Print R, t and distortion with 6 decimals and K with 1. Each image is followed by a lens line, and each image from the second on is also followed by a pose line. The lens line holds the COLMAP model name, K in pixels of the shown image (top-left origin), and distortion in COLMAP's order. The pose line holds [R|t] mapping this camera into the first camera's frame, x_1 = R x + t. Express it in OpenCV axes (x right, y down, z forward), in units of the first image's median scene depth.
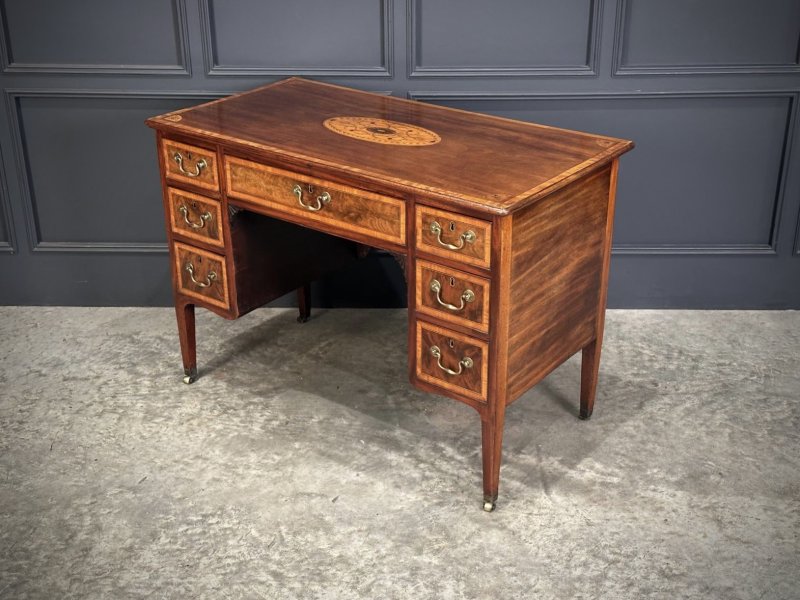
lens RADIAL K [[1111.2, 0, 403.3], [0, 1111.2, 300.6], [0, 0, 1]] dist [0.150406, -0.137152]
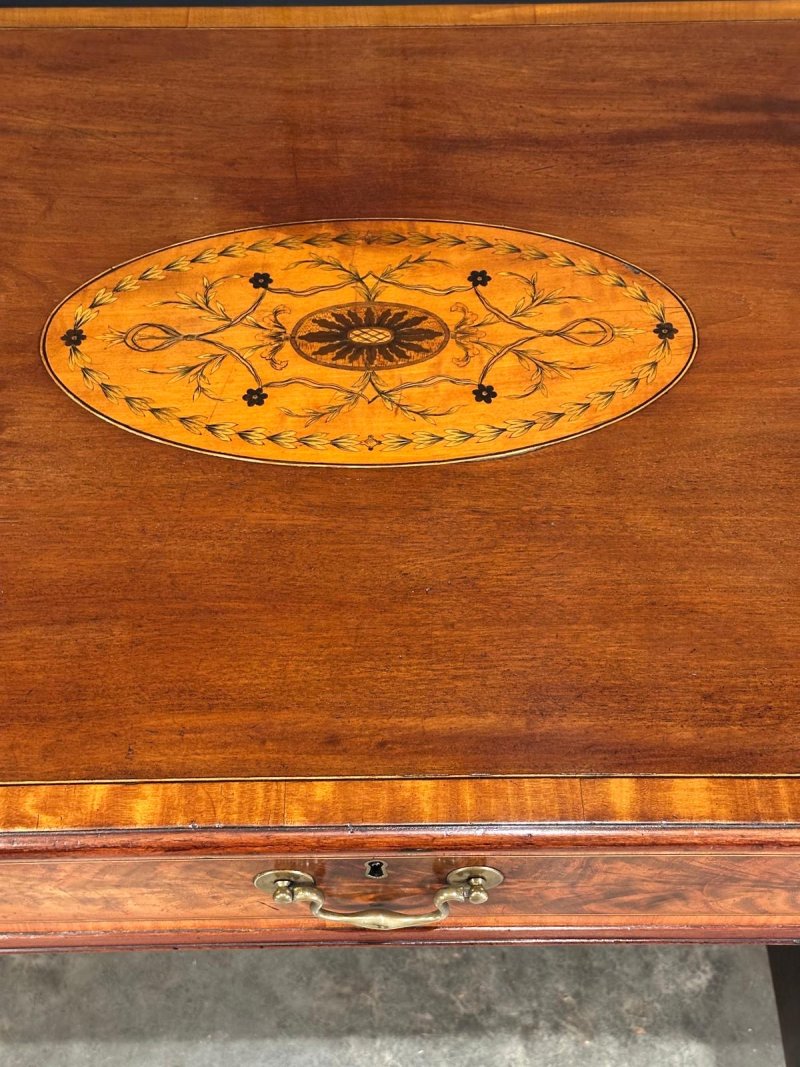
lens RADIAL K [[1482.1, 0, 401.6], [0, 1482.1, 532.7], [0, 0, 1]] dist [0.150406, -0.137152]
pose [[0.999309, -0.026508, 0.026050, -0.004713], [0.009762, 0.863508, 0.504240, -0.298234], [-0.035861, -0.503638, 0.863170, 0.804498]]
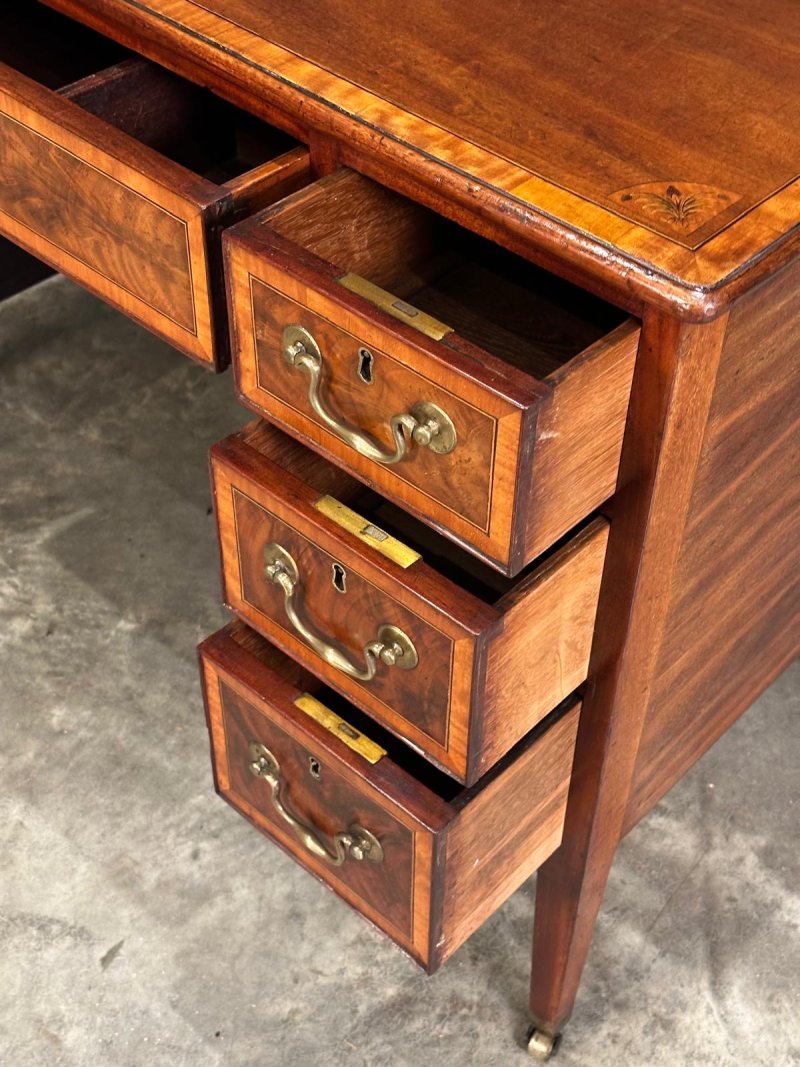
lens RADIAL K [[1465.2, 0, 413.6], [0, 1465.2, 536.2], [0, 0, 1]] dist [0.185622, -0.369945]
pose [[0.995334, 0.084216, -0.047088, 0.043246], [-0.063128, 0.937476, 0.342276, -0.108523], [0.072969, -0.337707, 0.938419, 0.583907]]
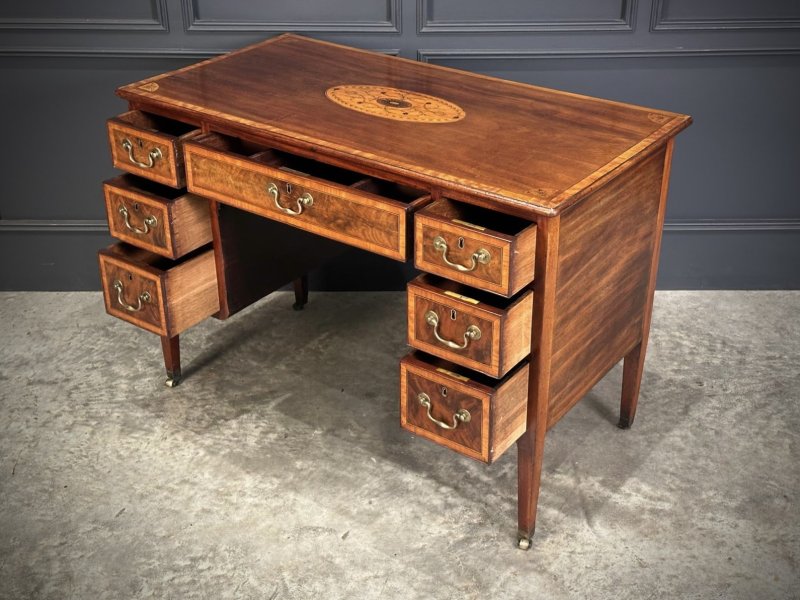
lens RADIAL K [[1098.5, 0, 411.6], [0, 1098.5, 286.7], [0, 0, 1]] dist [0.185622, -0.369945]
pose [[0.999610, -0.007607, 0.026859, -0.030237], [0.006220, 0.998660, 0.051385, -0.054994], [-0.027214, -0.051198, 0.998318, 0.147537]]
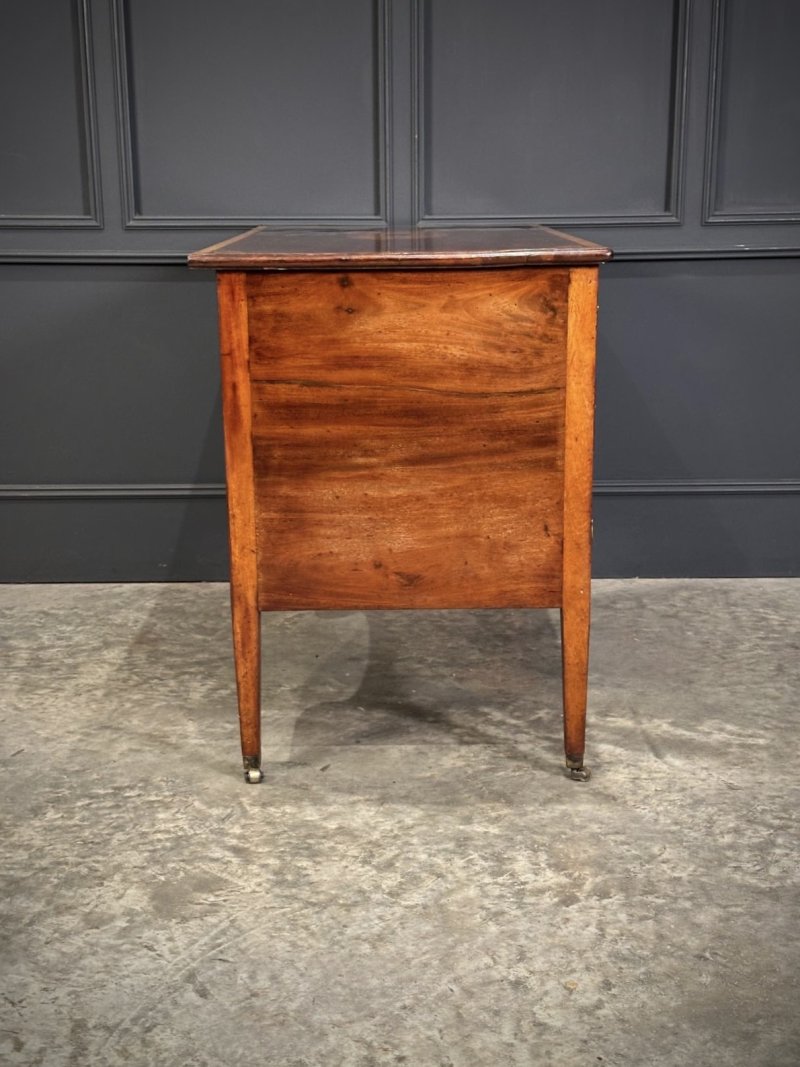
lens RADIAL K [[1468.0, 0, 397.5], [0, 1468.0, 552.0], [0, 0, 1]] dist [0.176267, -0.310458]
pose [[0.999435, -0.007442, 0.032789, -0.044606], [0.013545, 0.981679, -0.190058, 0.208079], [-0.030774, 0.190395, 0.981225, 0.150776]]
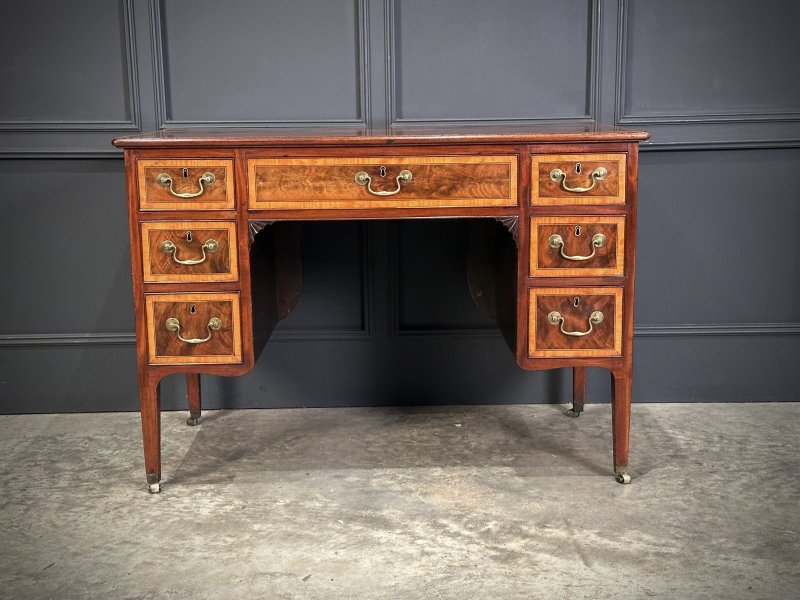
lens RADIAL K [[1092.1, 0, 405.0], [0, 1092.1, 299.6], [0, 0, 1]] dist [0.208299, -0.464113]
pose [[0.999165, -0.013132, 0.038696, -0.020673], [0.022336, 0.968487, -0.248059, 0.175025], [-0.034219, 0.248716, 0.967972, 0.224168]]
